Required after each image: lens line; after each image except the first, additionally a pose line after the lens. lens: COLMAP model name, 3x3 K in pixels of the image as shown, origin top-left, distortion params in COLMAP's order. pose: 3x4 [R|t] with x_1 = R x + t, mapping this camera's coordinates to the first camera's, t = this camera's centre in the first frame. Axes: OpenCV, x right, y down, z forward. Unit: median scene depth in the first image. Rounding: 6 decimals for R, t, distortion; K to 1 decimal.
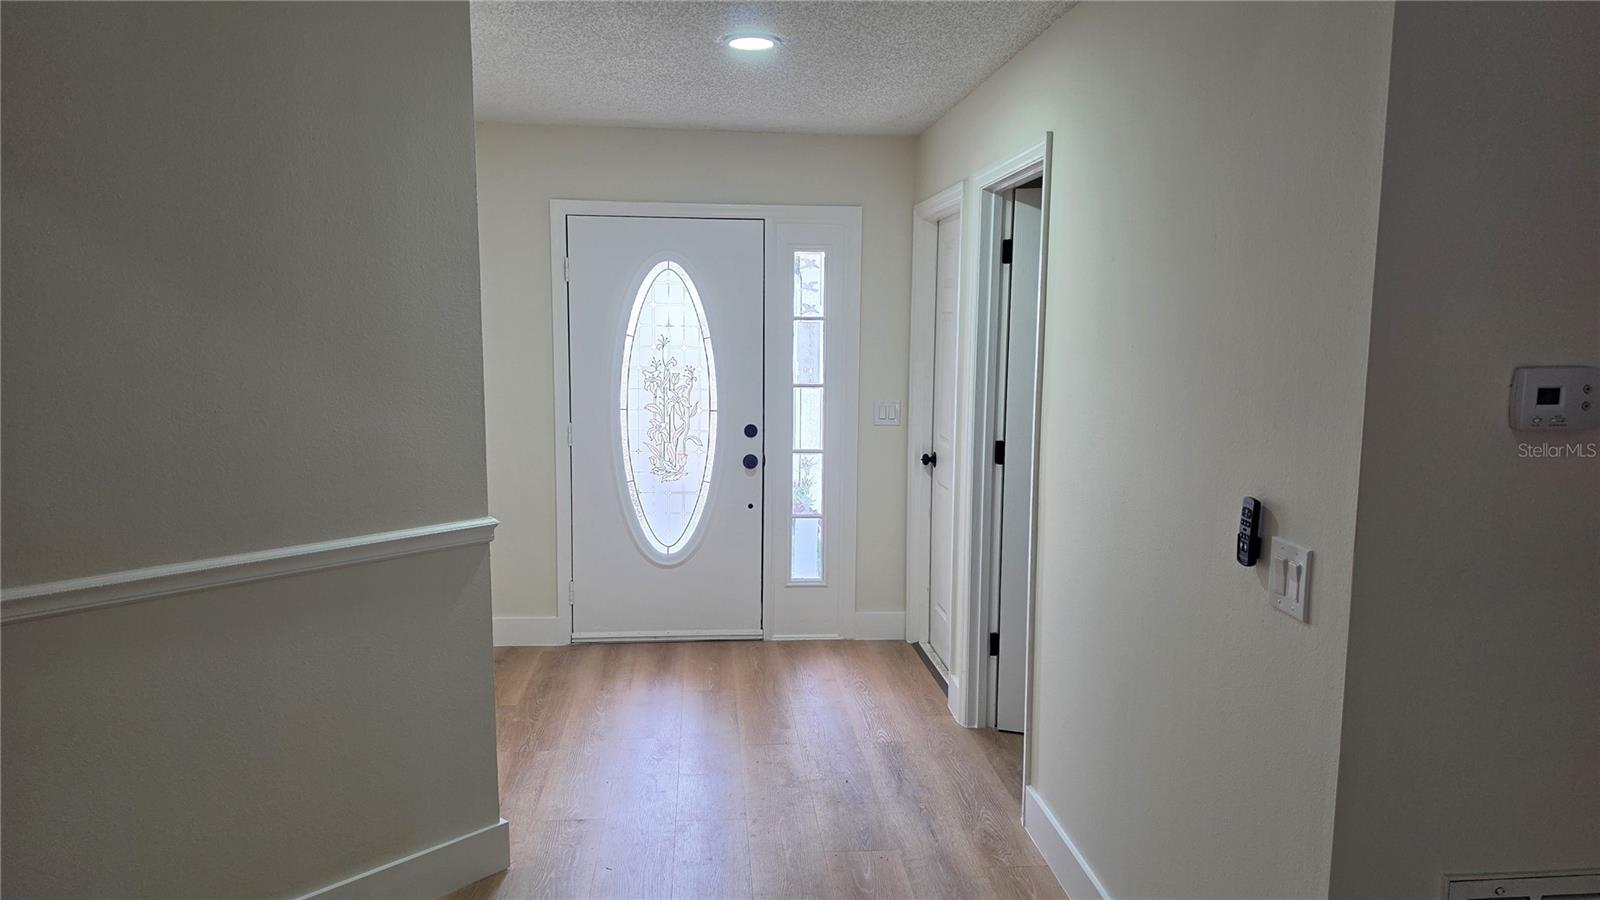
lens RADIAL K [[1070.5, 0, 803.2], [0, 1070.5, 458.5], [0, 0, 1]] dist [0.129944, -0.170465]
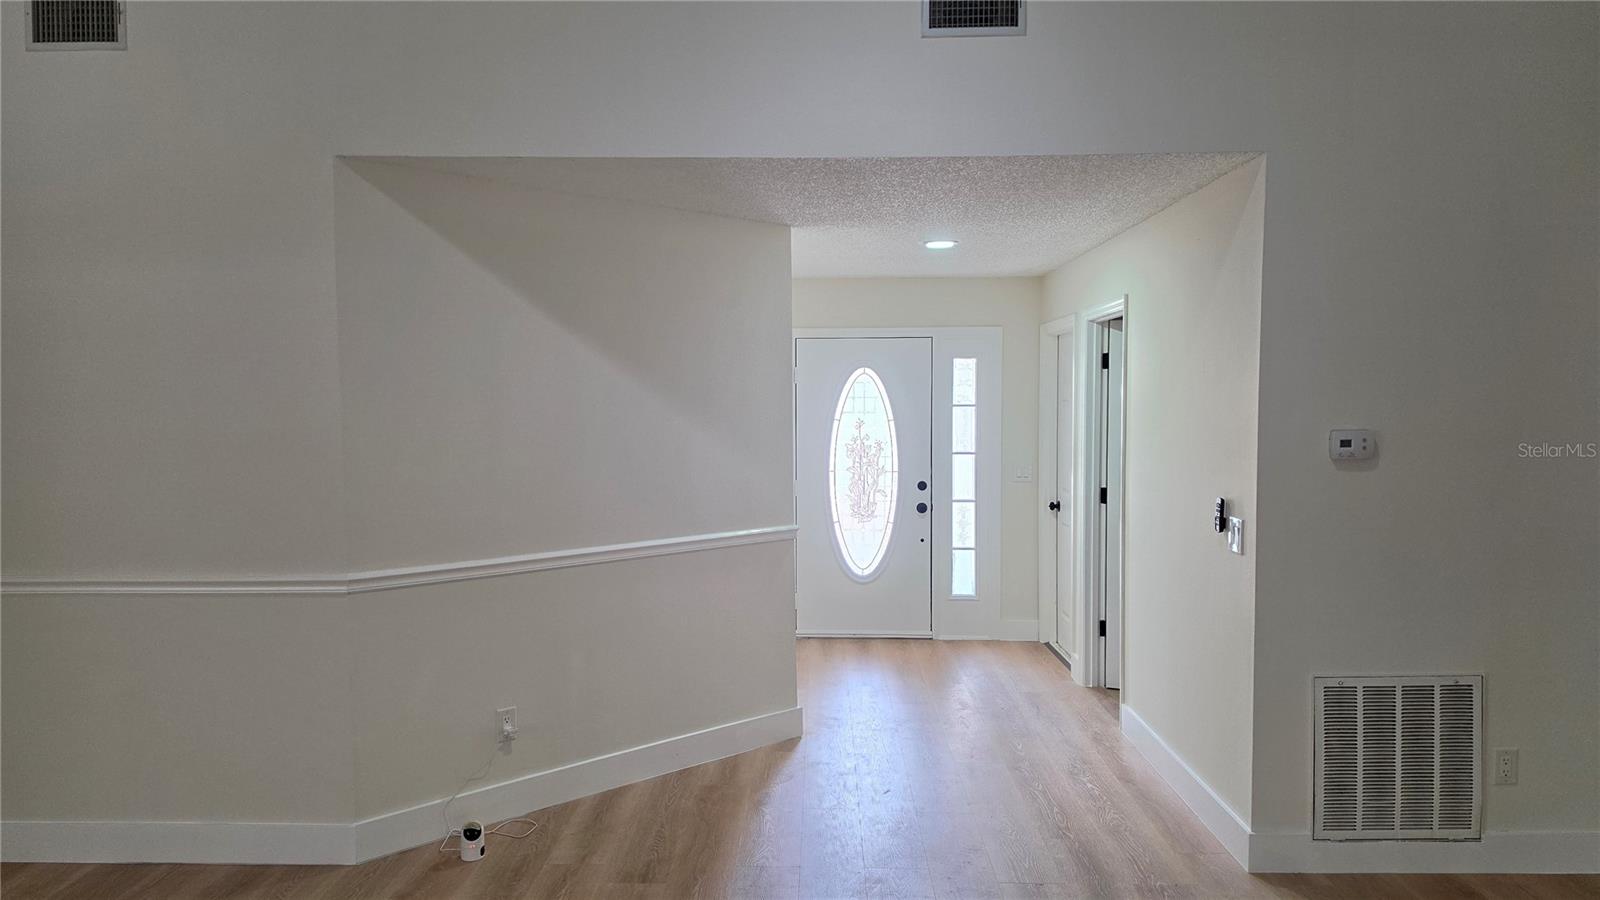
lens RADIAL K [[1070.5, 0, 803.2], [0, 1070.5, 458.5], [0, 0, 1]] dist [0.129944, -0.170465]
pose [[0.993679, -0.006003, -0.112098, -0.048305], [-0.002443, 0.997176, -0.075056, 0.045339], [0.112232, 0.074855, 0.990859, -0.416653]]
